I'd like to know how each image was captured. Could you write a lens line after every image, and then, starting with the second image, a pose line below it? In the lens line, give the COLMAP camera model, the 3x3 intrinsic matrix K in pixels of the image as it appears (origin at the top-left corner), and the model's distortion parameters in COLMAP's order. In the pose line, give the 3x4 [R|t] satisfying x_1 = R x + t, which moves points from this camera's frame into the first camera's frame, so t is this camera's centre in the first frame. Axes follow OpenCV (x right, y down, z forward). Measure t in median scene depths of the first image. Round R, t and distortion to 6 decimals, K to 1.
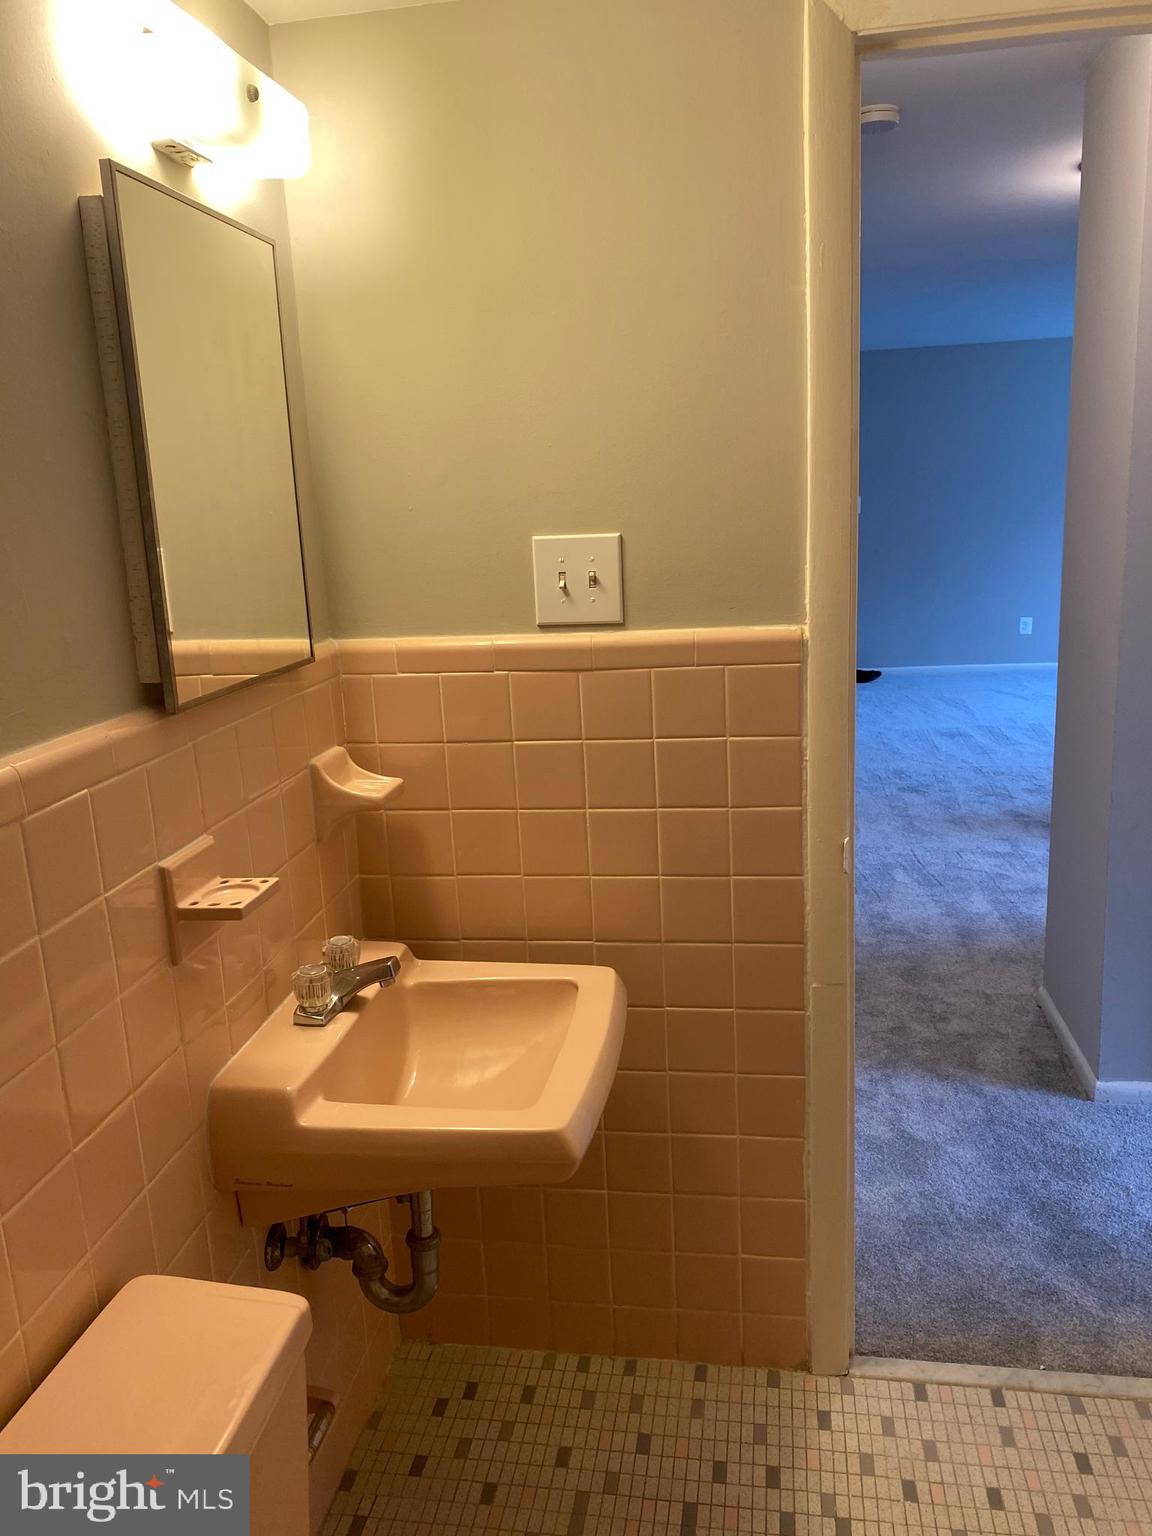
lens RADIAL K [[1165.4, 0, 582.7], [0, 1165.4, 778.1], [0, 0, 1]] dist [0.031945, -0.042113]
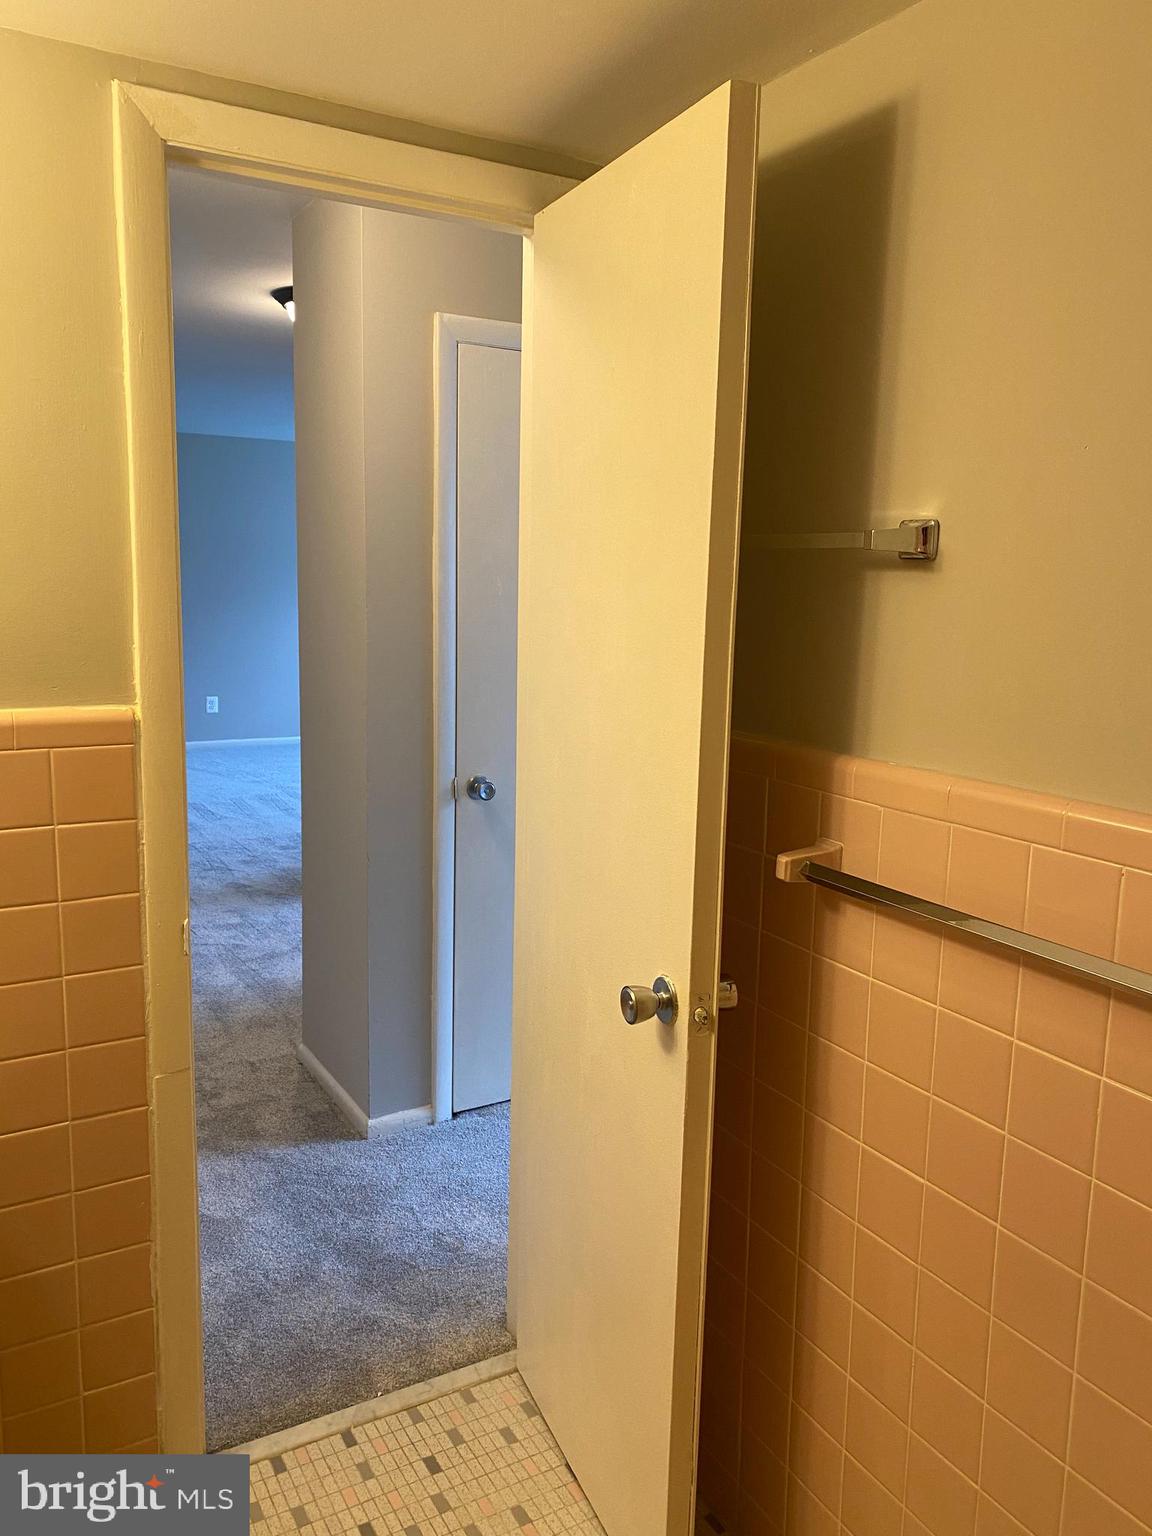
lens RADIAL K [[1165.4, 0, 585.1], [0, 1165.4, 769.1], [0, 0, 1]] dist [0.031945, -0.042113]
pose [[0.762865, -0.034300, 0.645647, -0.128409], [0.081653, 0.995708, -0.043581, -0.003929], [-0.641381, 0.085965, 0.762391, 0.012947]]
